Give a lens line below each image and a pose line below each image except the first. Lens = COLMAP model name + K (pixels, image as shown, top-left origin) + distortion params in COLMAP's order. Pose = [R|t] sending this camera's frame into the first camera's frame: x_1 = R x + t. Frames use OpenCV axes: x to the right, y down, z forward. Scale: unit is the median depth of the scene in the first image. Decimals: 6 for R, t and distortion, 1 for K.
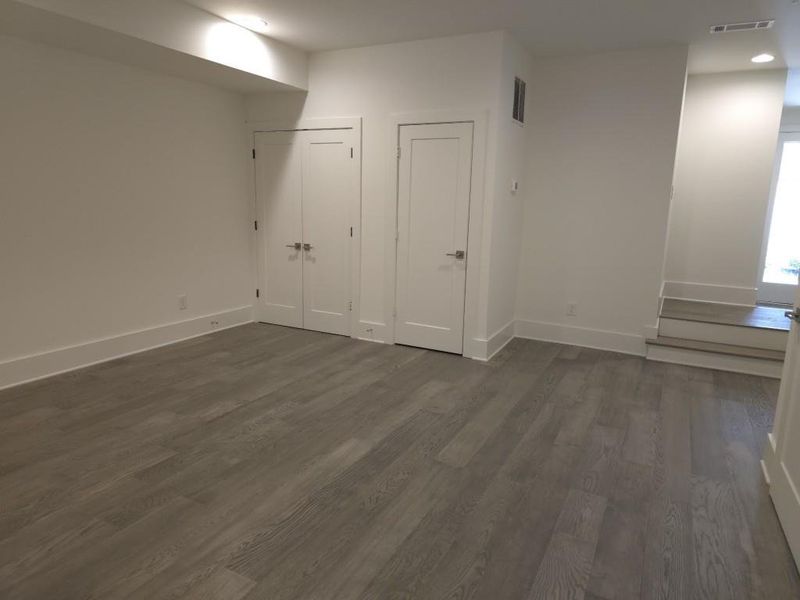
lens RADIAL K [[540.8, 0, 397.6], [0, 540.8, 297.2], [0, 0, 1]] dist [0.056720, -0.047451]
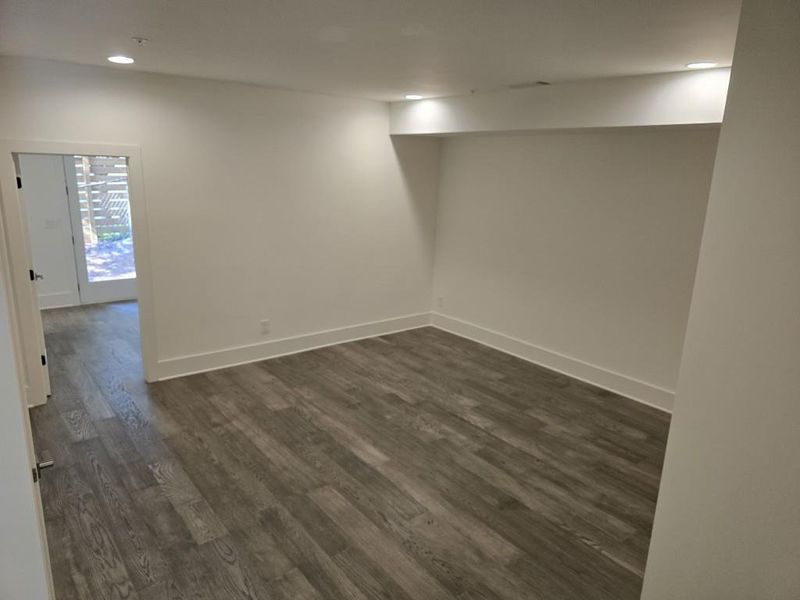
lens RADIAL K [[540.8, 0, 397.6], [0, 540.8, 297.2], [0, 0, 1]] dist [0.056720, -0.047451]
pose [[-0.408065, 0.182076, -0.894612, 1.030861], [-0.207507, 0.935765, 0.285104, -0.479175], [0.889058, 0.301979, -0.344072, 1.446745]]
